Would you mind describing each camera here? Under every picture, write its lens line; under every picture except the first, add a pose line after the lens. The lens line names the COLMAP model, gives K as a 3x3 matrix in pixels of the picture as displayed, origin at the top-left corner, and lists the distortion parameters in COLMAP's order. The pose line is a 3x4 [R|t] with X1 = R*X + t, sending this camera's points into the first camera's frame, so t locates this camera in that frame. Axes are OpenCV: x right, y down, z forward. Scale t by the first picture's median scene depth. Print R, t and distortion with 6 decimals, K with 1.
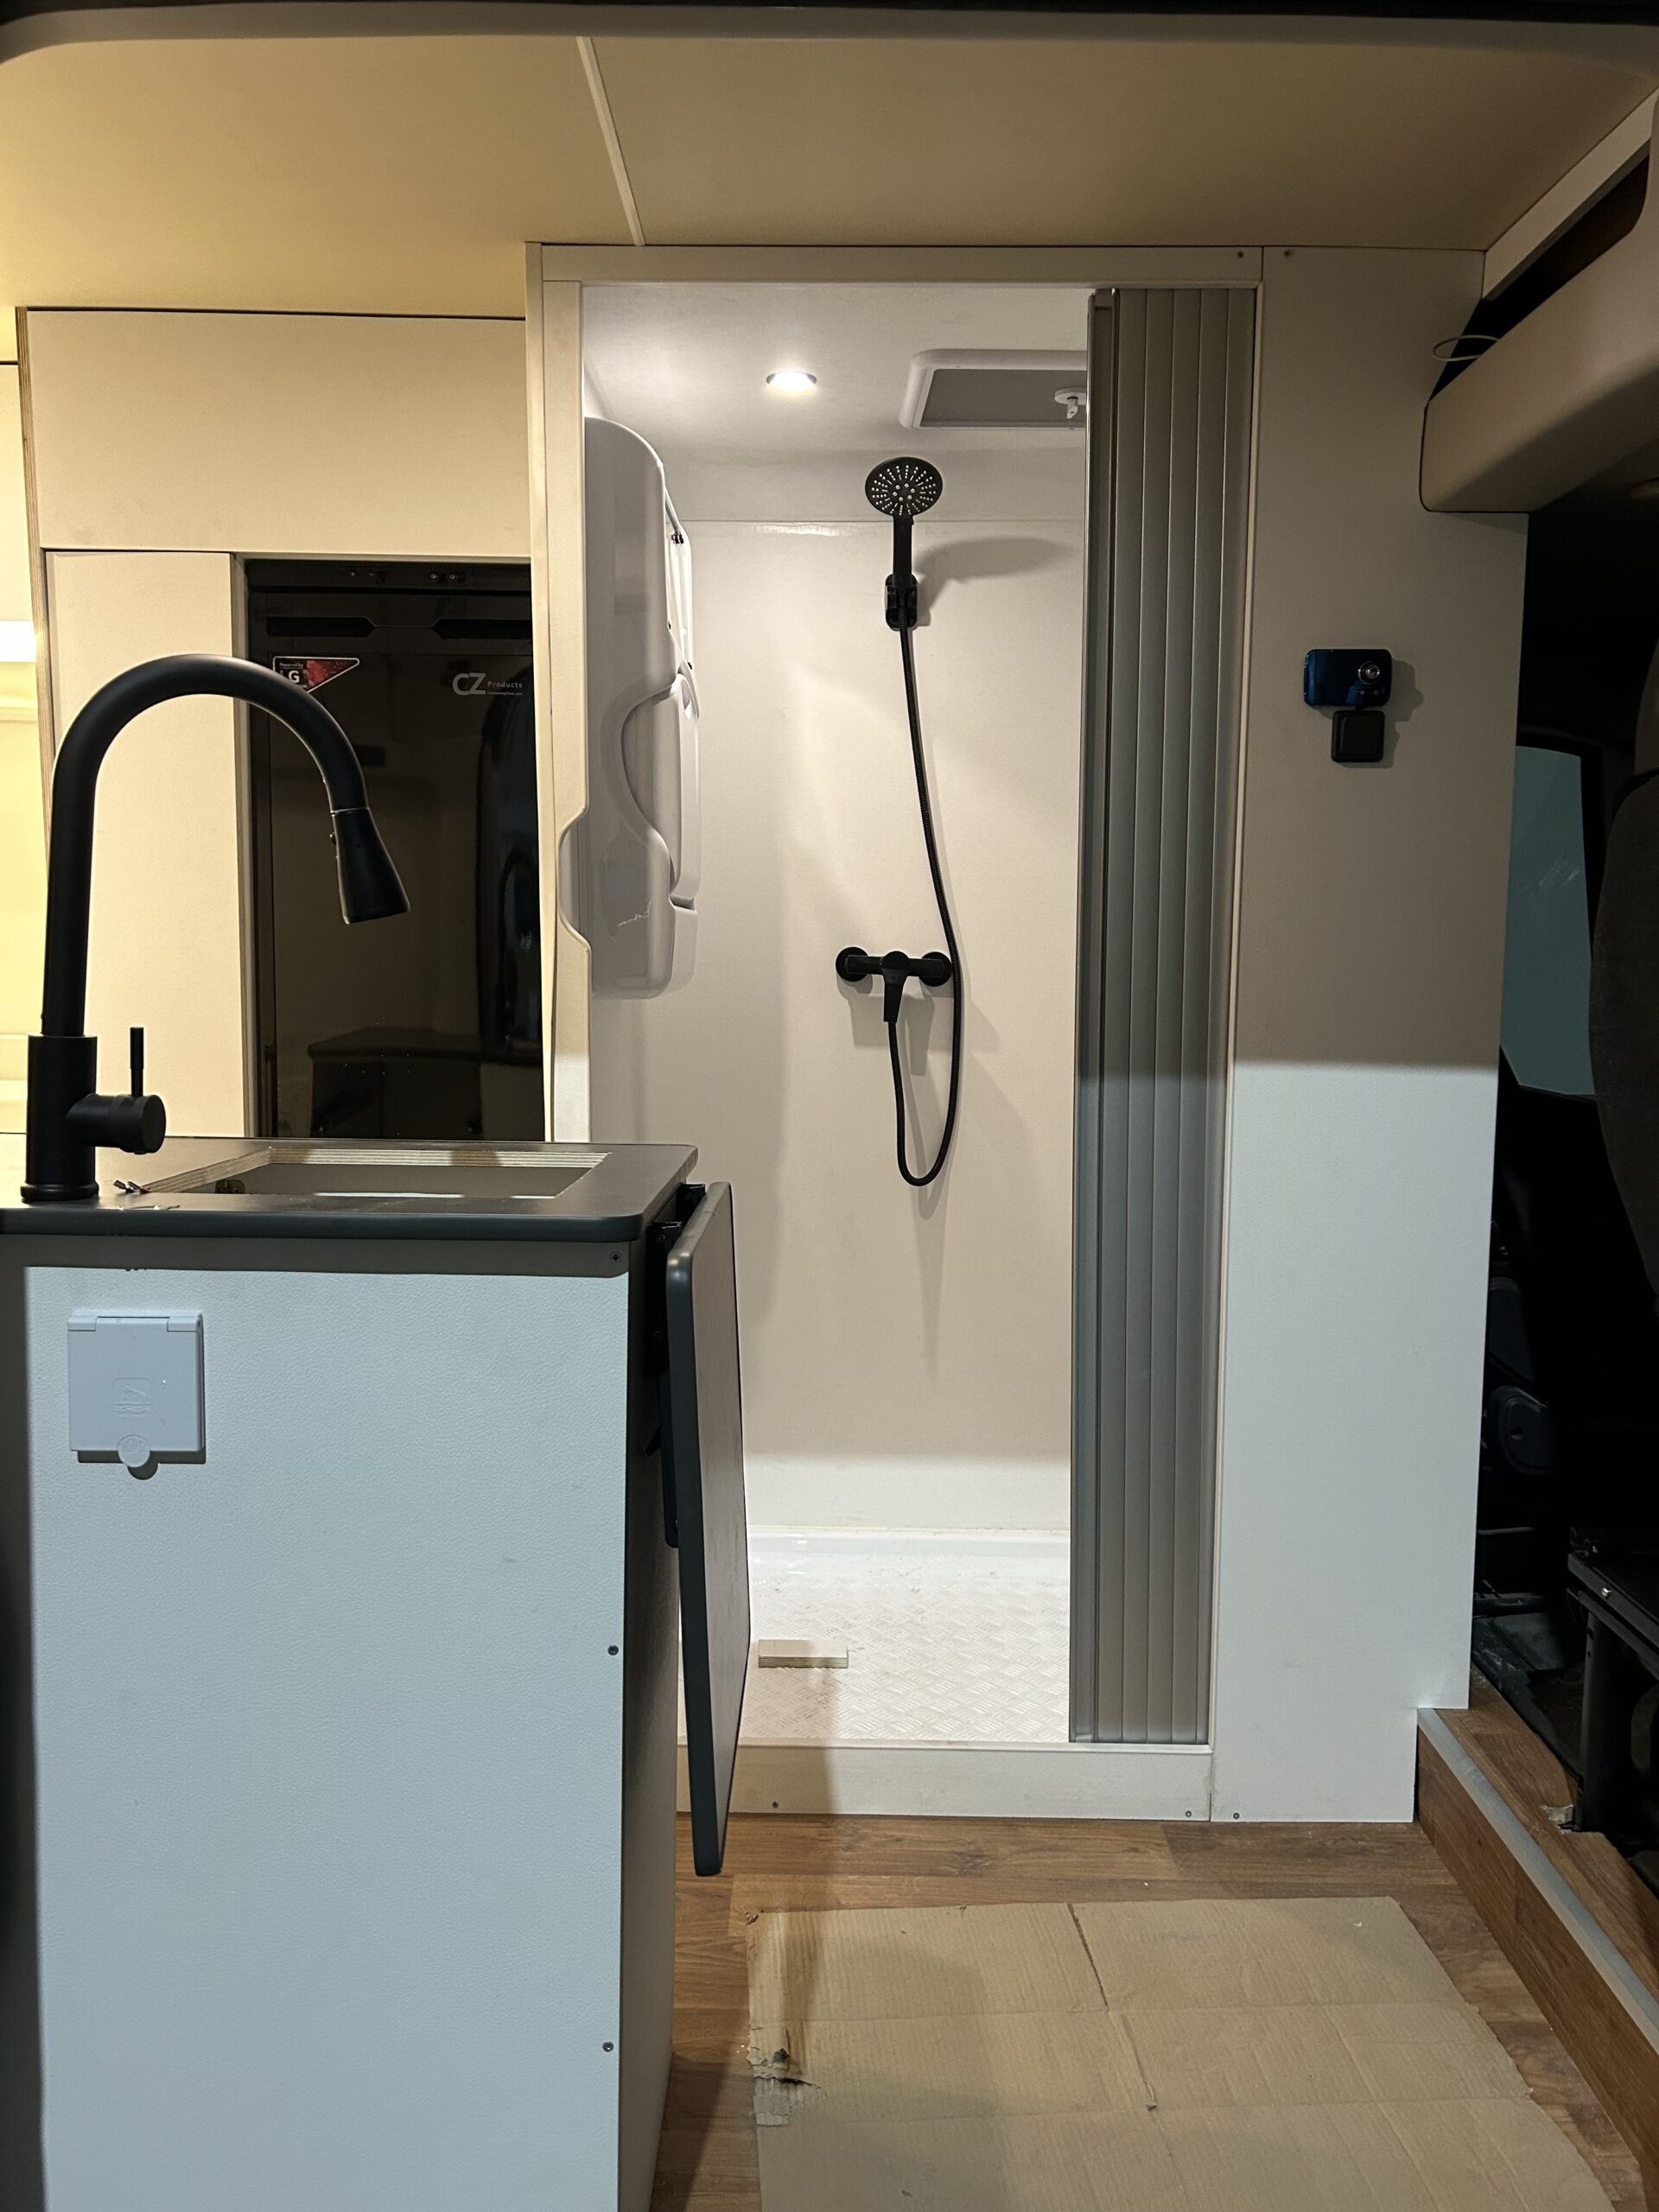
lens RADIAL K [[1657.1, 0, 827.0], [0, 1657.1, 1103.3], [0, 0, 1]] dist [0.049766, -0.052736]
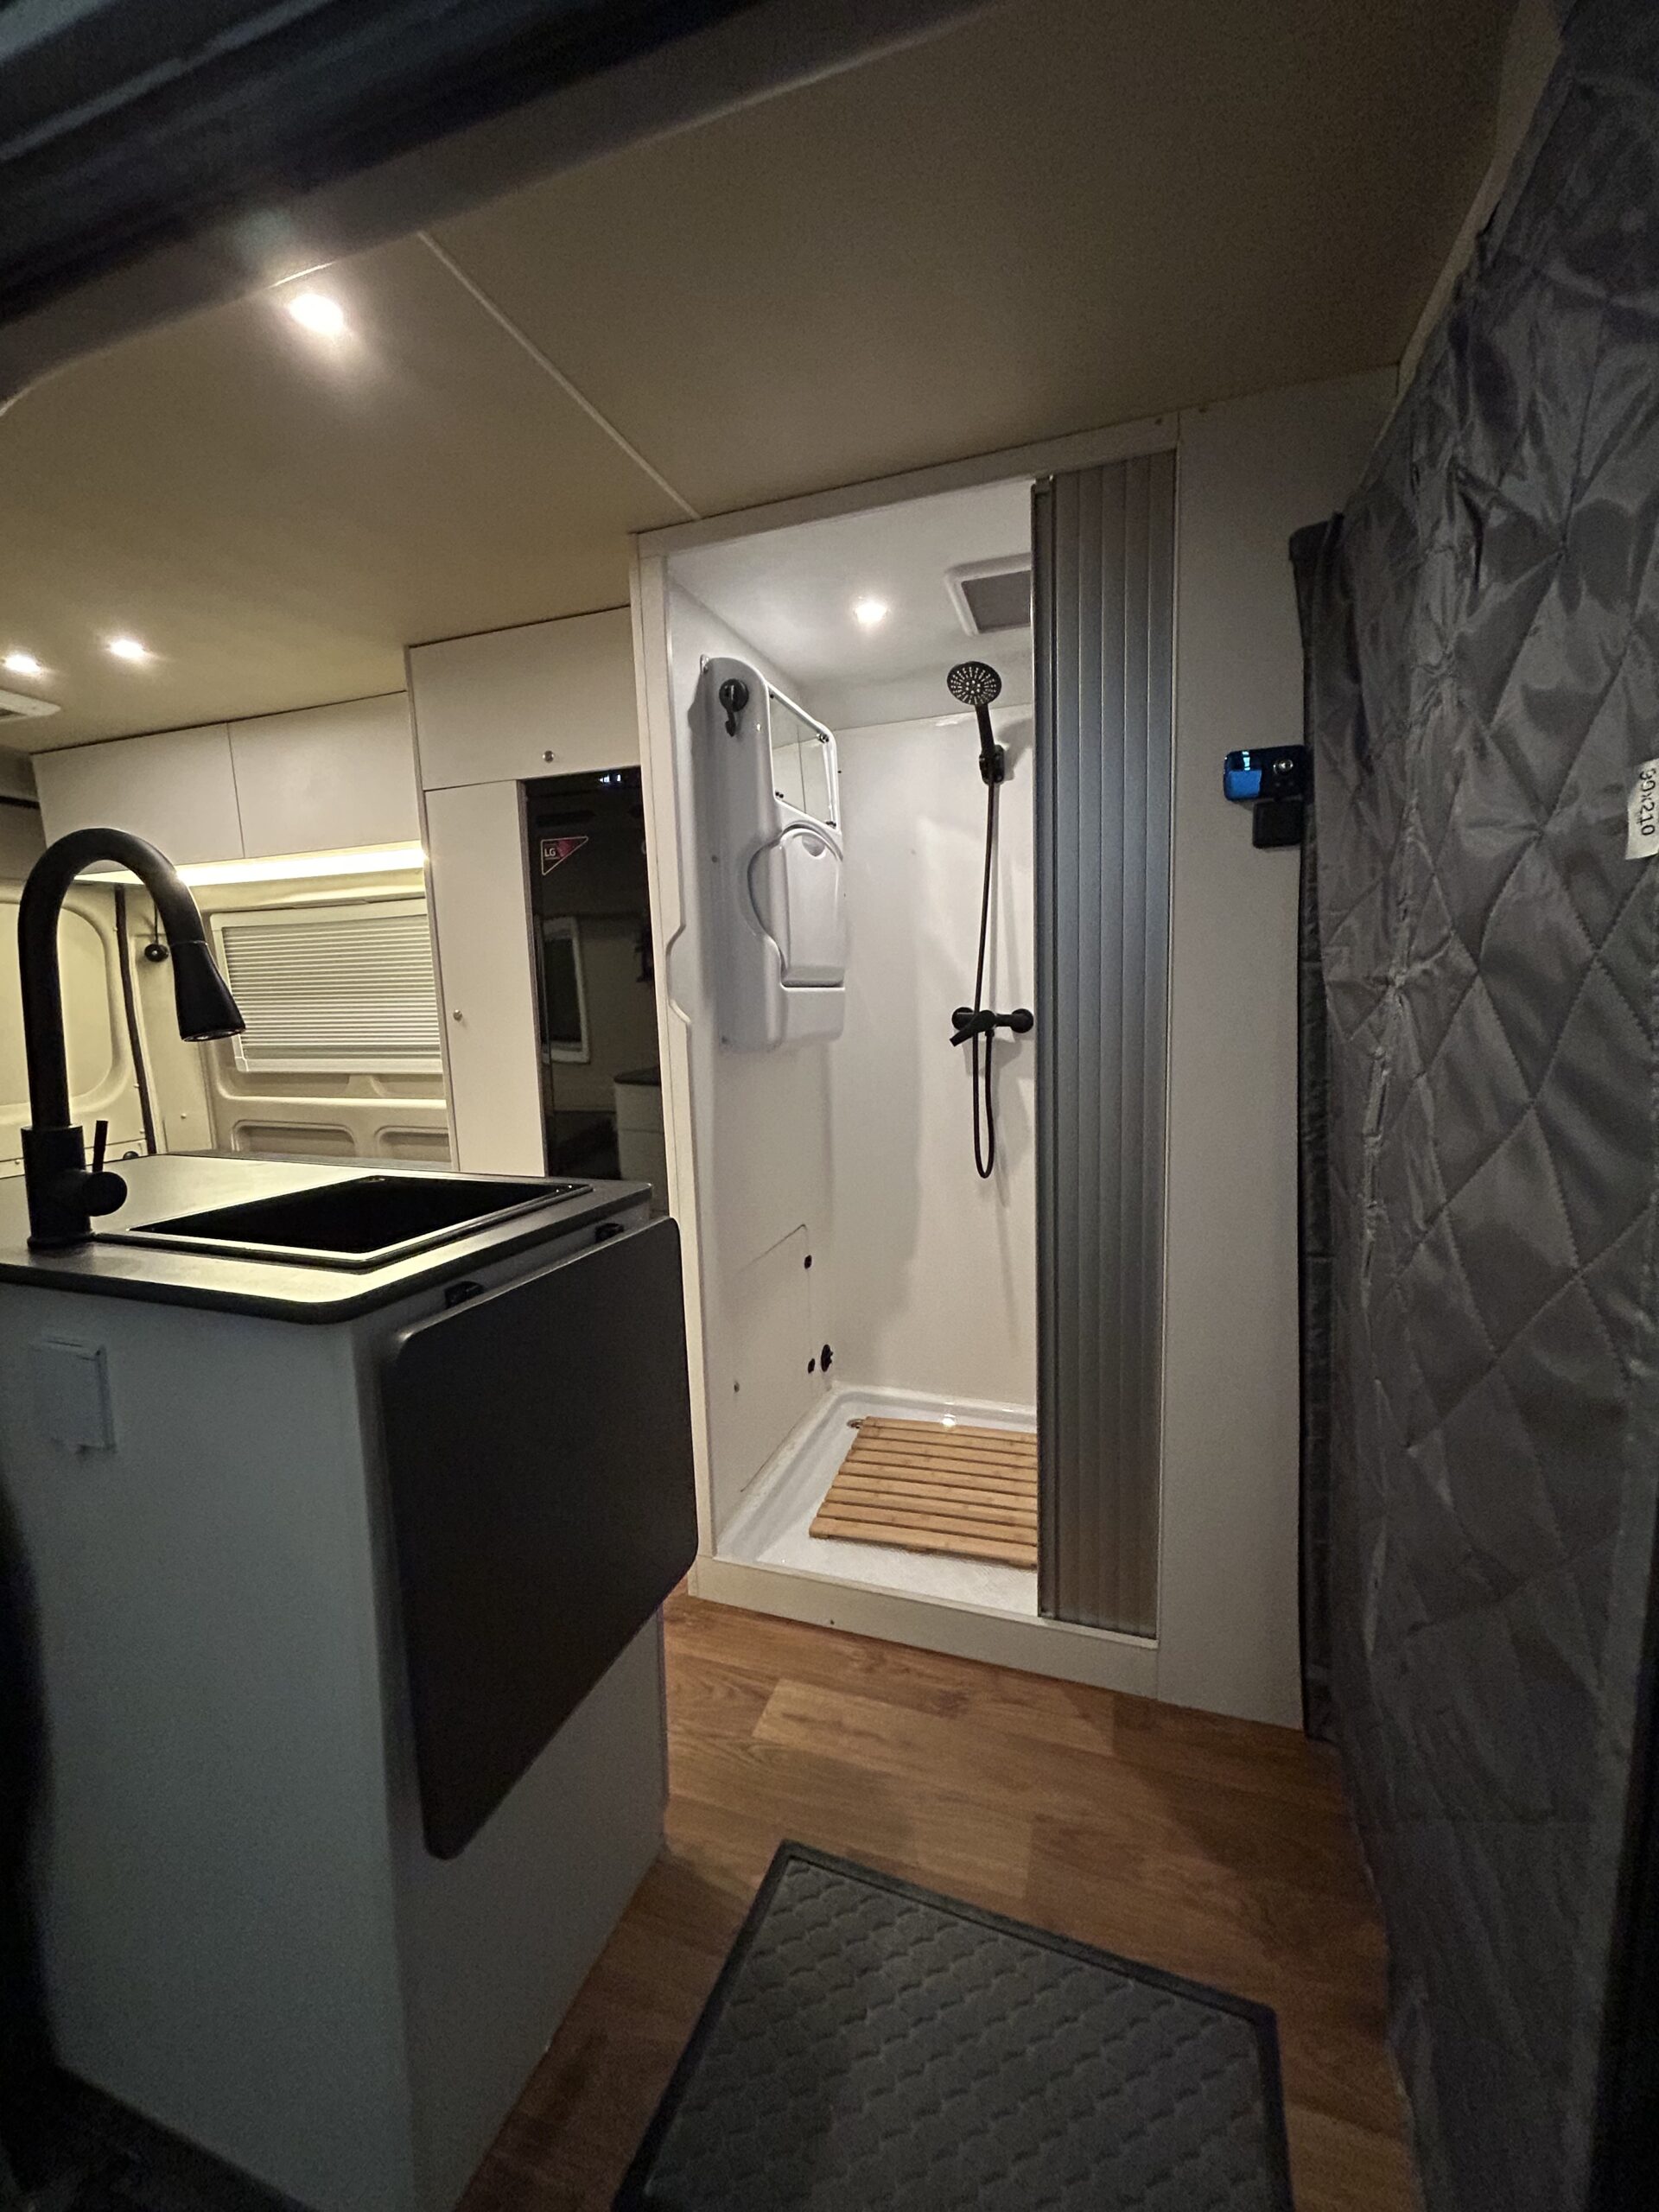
lens RADIAL K [[888.9, 0, 831.8], [0, 888.9, 1103.4], [0, 0, 1]] dist [-0.007064, 0.001348]
pose [[0.947116, 0.003565, -0.320872, 0.215738], [0.005572, 0.999605, 0.027555, -0.044246], [0.320843, -0.027885, 0.946722, 0.303898]]
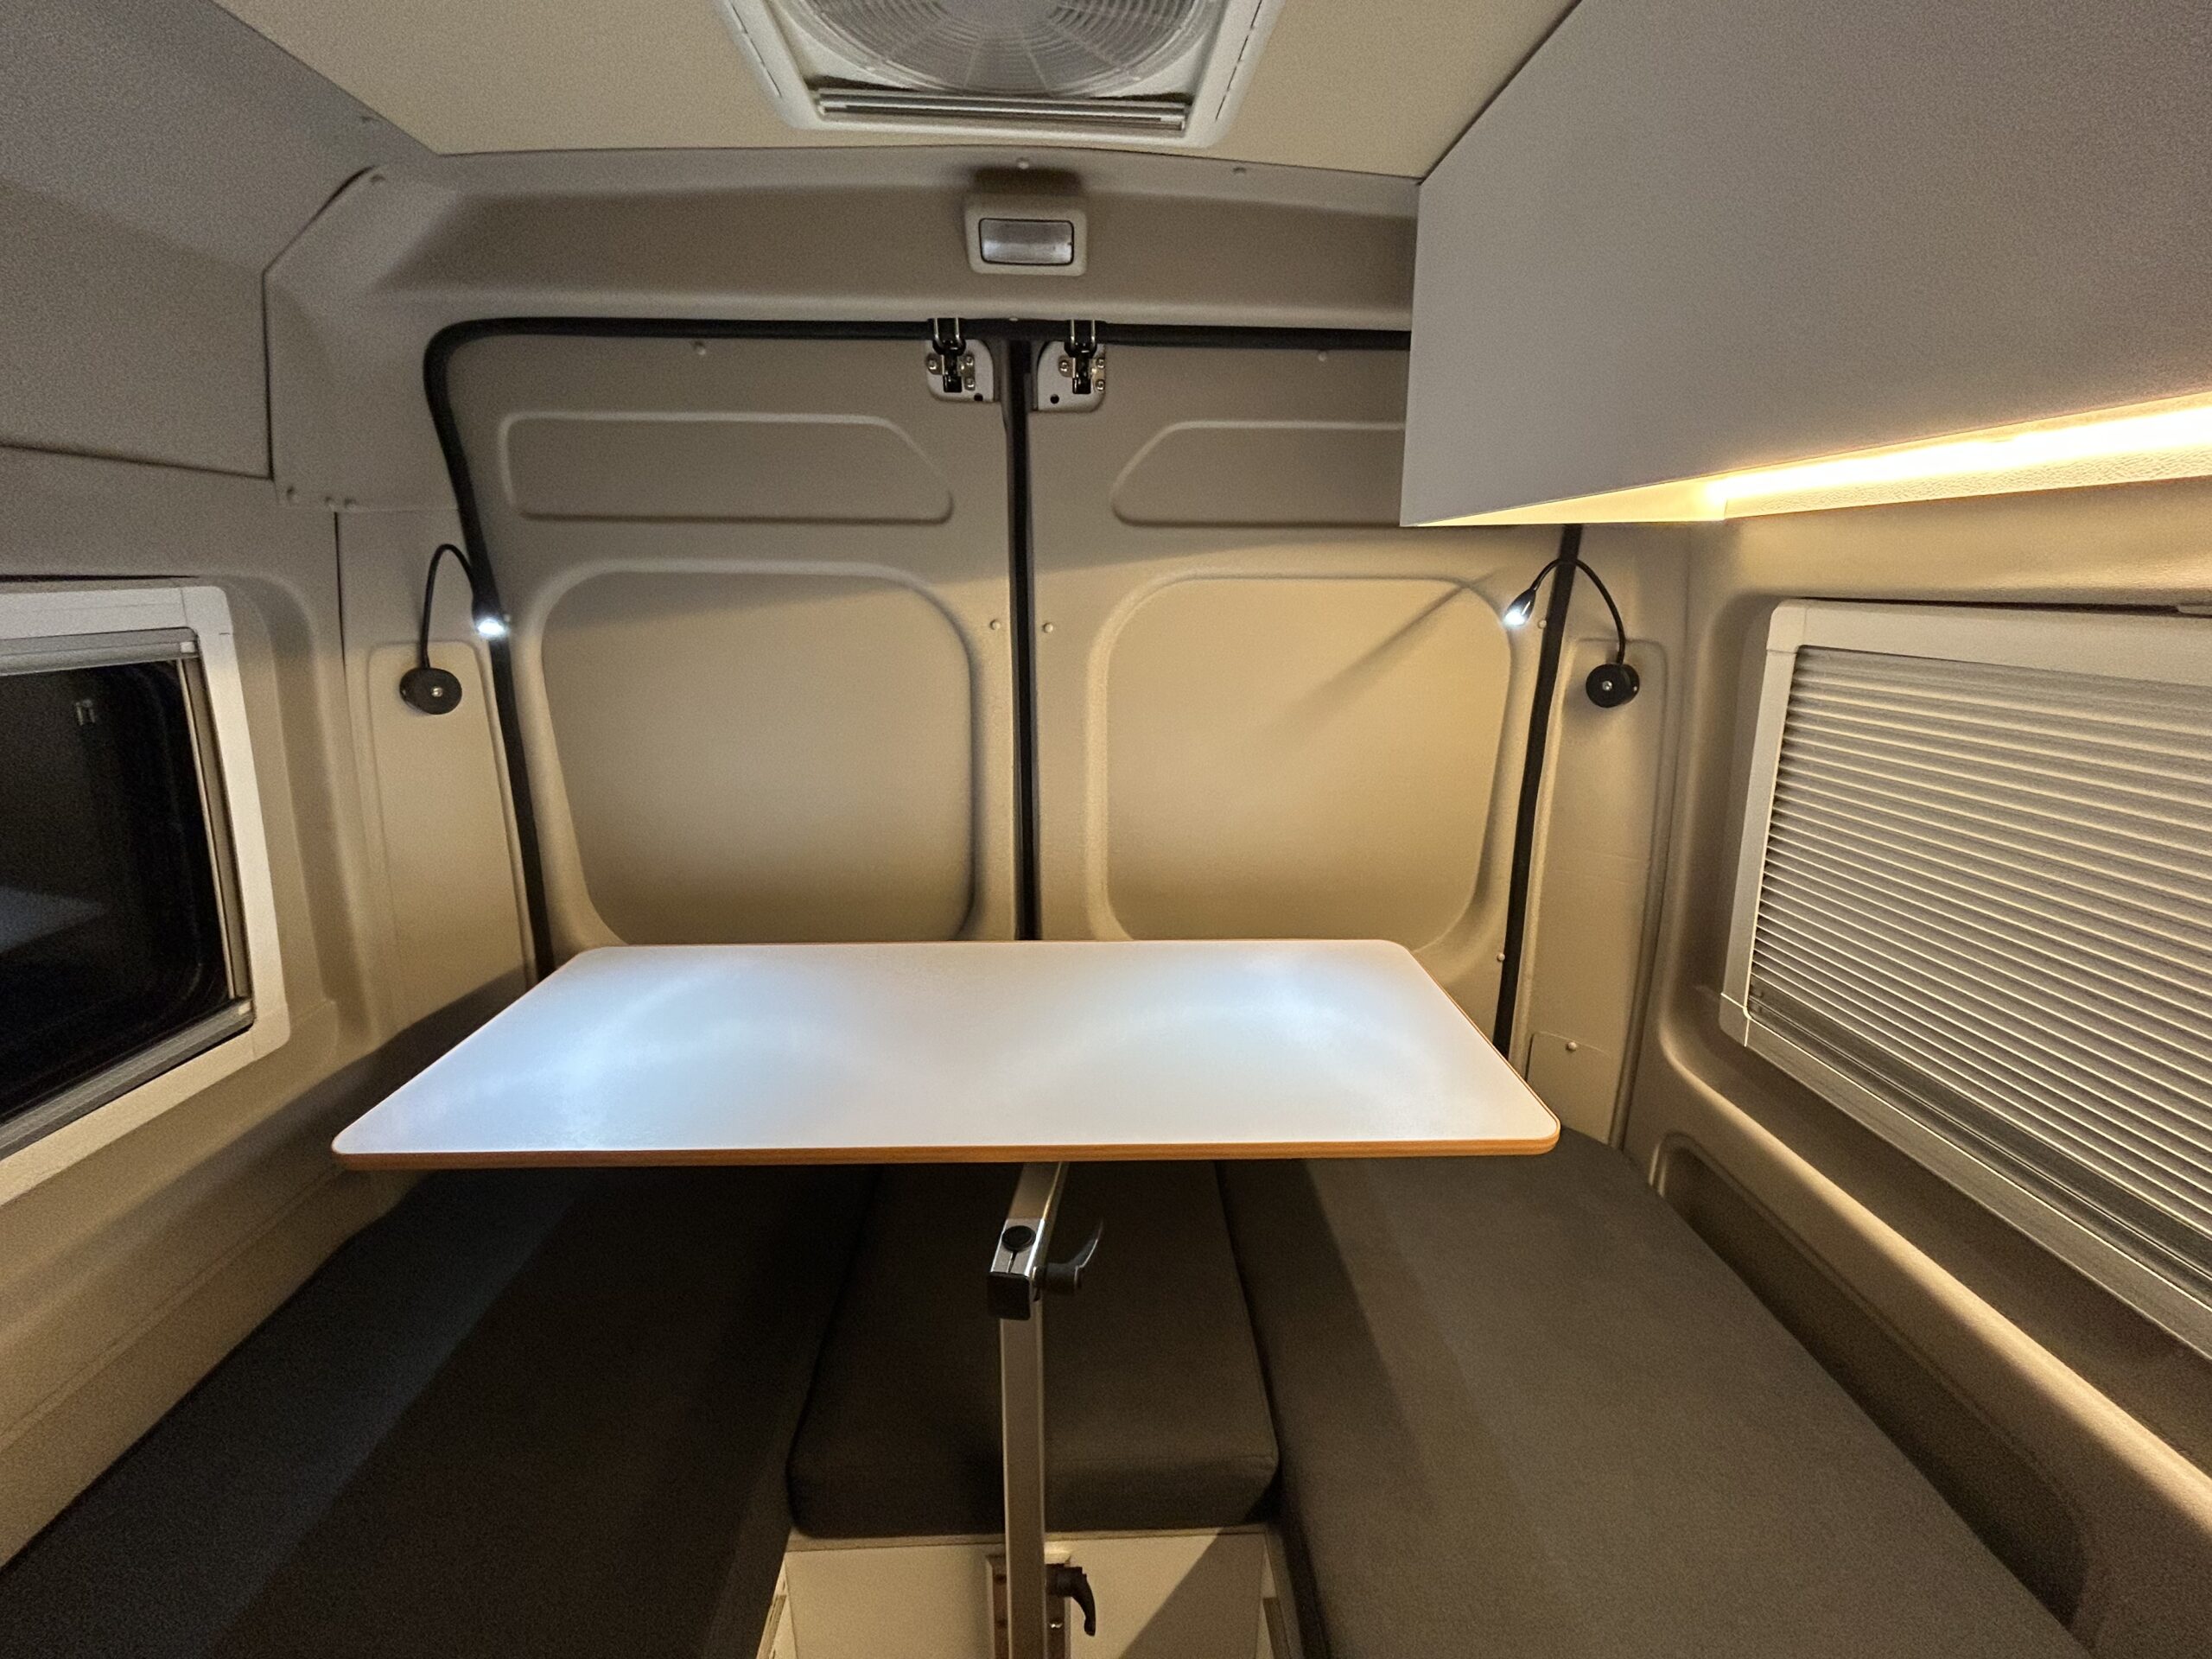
lens RADIAL K [[888.9, 0, 1108.1], [0, 888.9, 826.7], [0, 0, 1]] dist [-0.007064, 0.001348]
pose [[0.031082, 0.255110, -0.966412, -0.736956], [-0.107553, 0.962119, 0.250517, -0.285617], [0.993713, 0.096154, 0.057342, 0.986873]]
